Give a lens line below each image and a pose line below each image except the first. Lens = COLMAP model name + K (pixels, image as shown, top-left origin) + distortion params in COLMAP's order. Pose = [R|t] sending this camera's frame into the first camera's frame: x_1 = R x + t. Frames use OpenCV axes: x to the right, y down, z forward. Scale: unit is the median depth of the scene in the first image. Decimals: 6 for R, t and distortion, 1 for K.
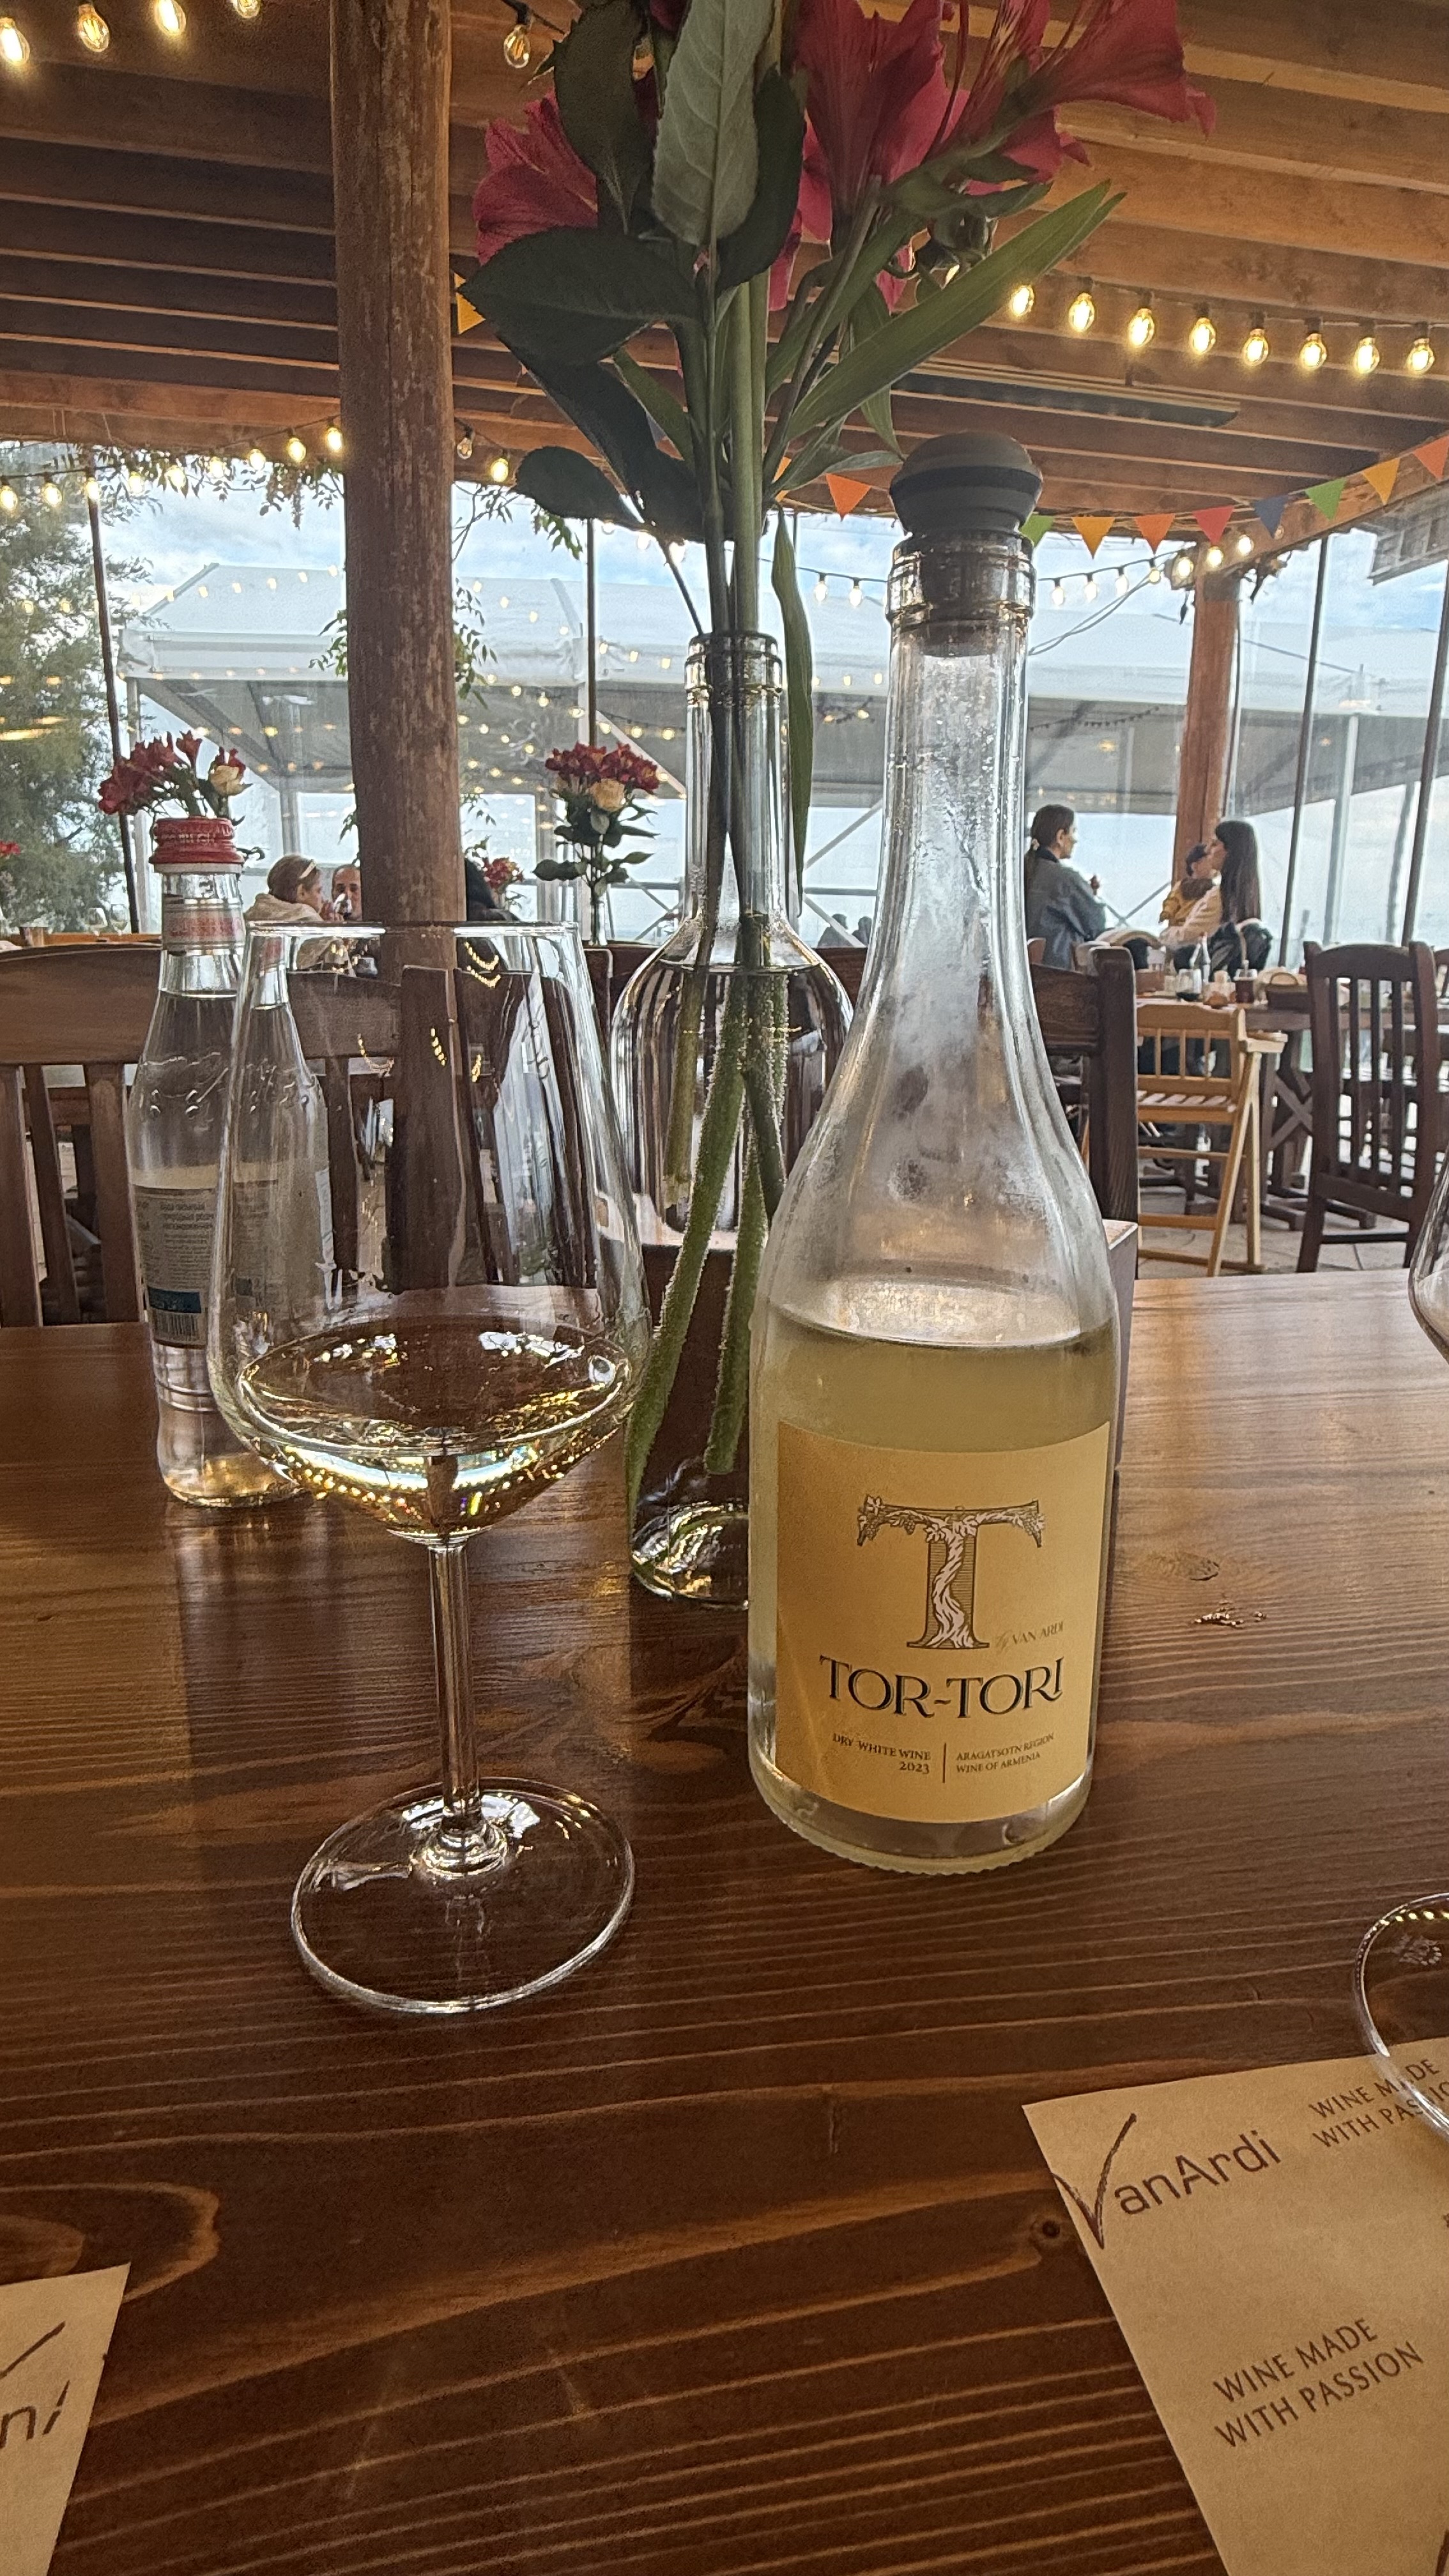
lens RADIAL K [[1391.9, 0, 731.2], [0, 1391.9, 1251.2], [0, 0, 1]] dist [-0.001689, -0.000512]
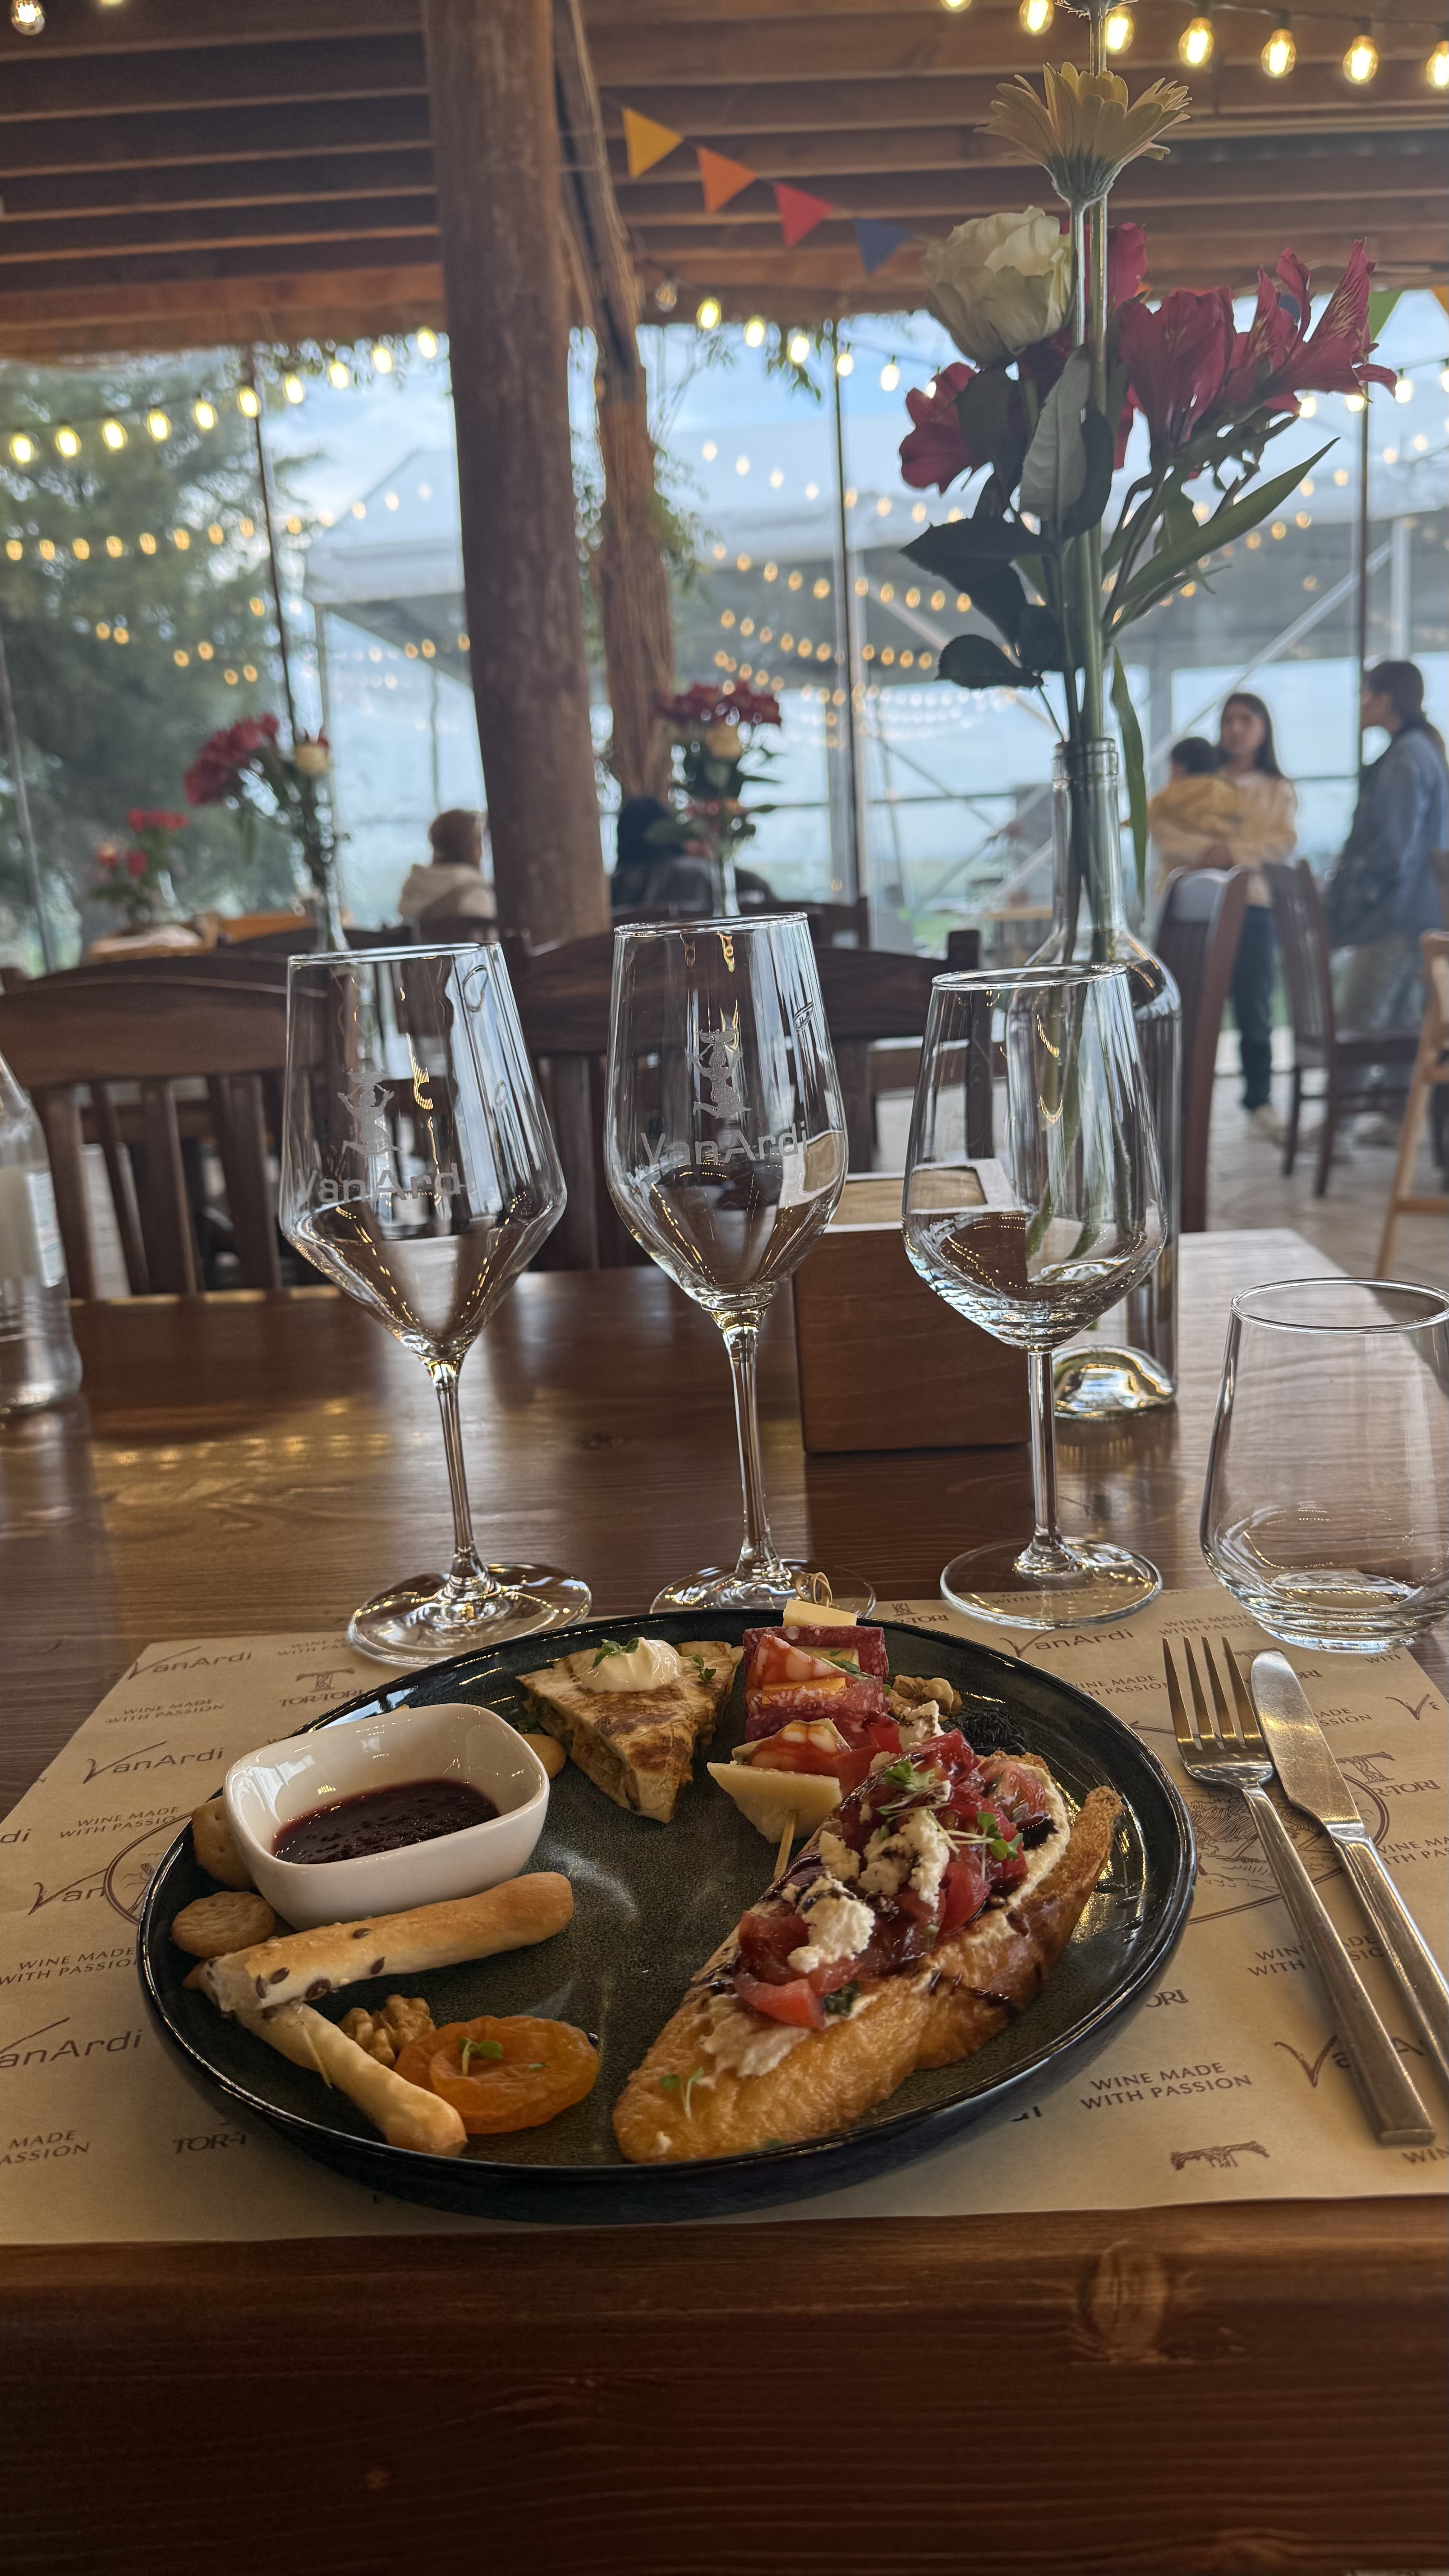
lens RADIAL K [[1869.4, 0, 713.1], [0, 1869.4, 1297.0], [0, 0, 1]] dist [-0.012792, -0.009414]
pose [[0.973930, -0.013988, -0.226416, 0.133807], [0.015441, 0.999870, 0.004648, 0.011873], [0.226322, -0.008023, 0.974020, -0.114475]]
